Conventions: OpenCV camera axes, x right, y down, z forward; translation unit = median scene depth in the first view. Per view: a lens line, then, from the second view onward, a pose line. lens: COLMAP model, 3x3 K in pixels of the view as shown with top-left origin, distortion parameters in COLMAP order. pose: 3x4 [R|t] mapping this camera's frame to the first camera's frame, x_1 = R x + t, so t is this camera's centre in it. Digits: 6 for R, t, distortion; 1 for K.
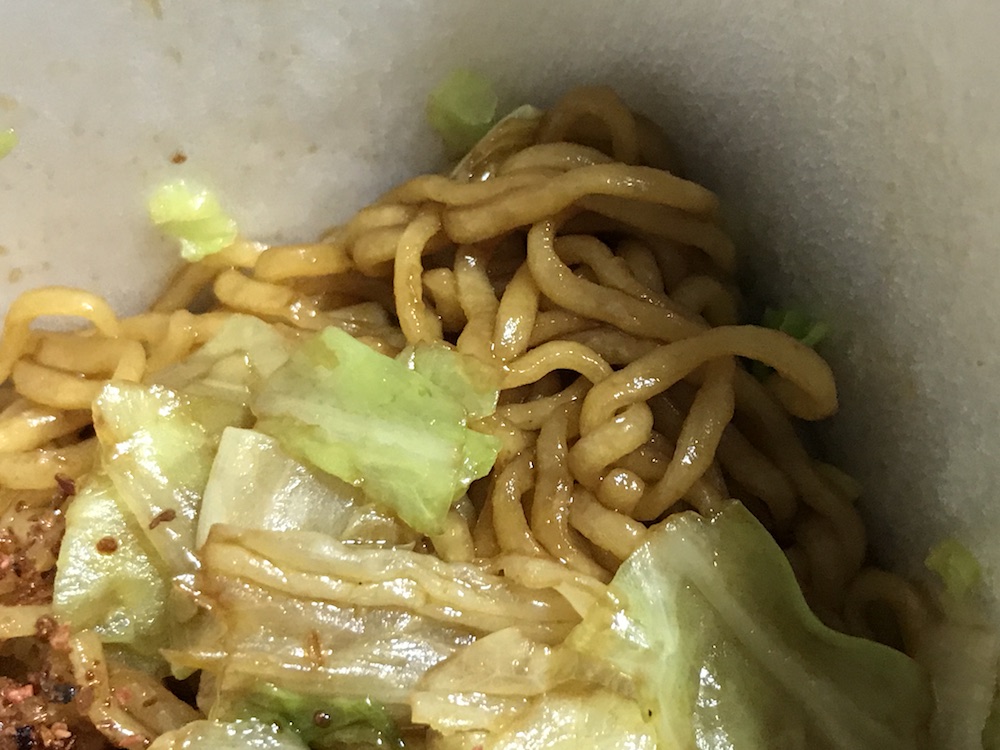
lens RADIAL K [[1827.0, 0, 500.0], [0, 1827.0, 375.0], [0, 0, 1]] dist [0.173596, 0.018615]
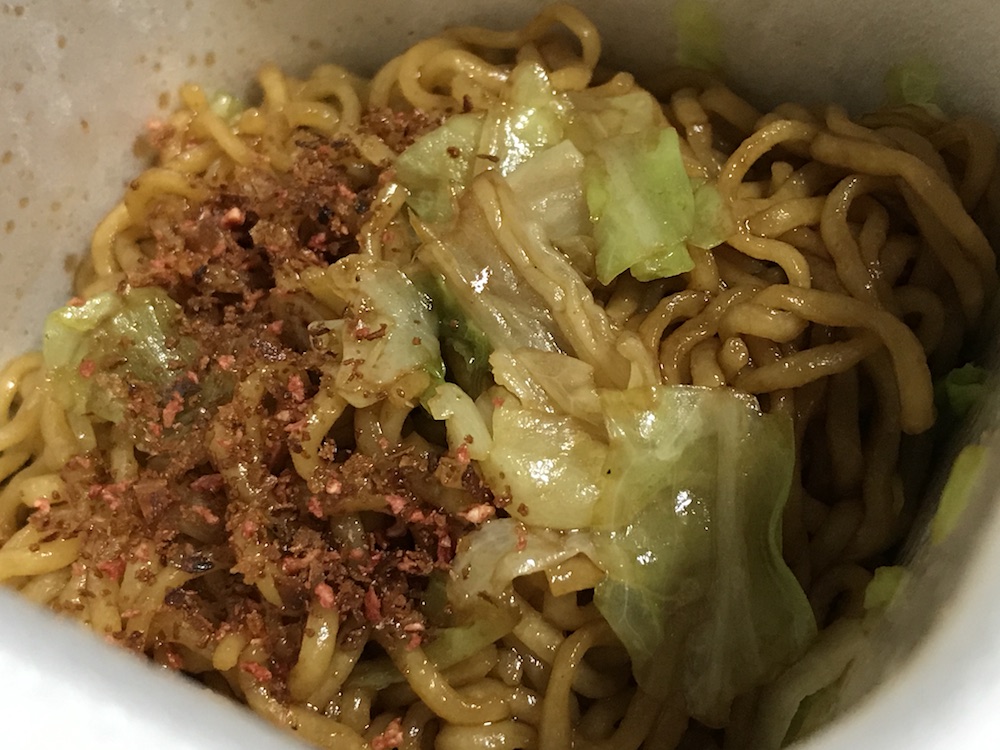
lens RADIAL K [[1842.5, 0, 500.0], [0, 1842.5, 375.0], [0, 0, 1]] dist [0.453119, 0.016779]
pose [[0.646339, 0.648025, -0.402877, 0.485129], [-0.659213, 0.740119, 0.132897, 0.008652], [0.384298, 0.179686, 0.905554, -0.218643]]
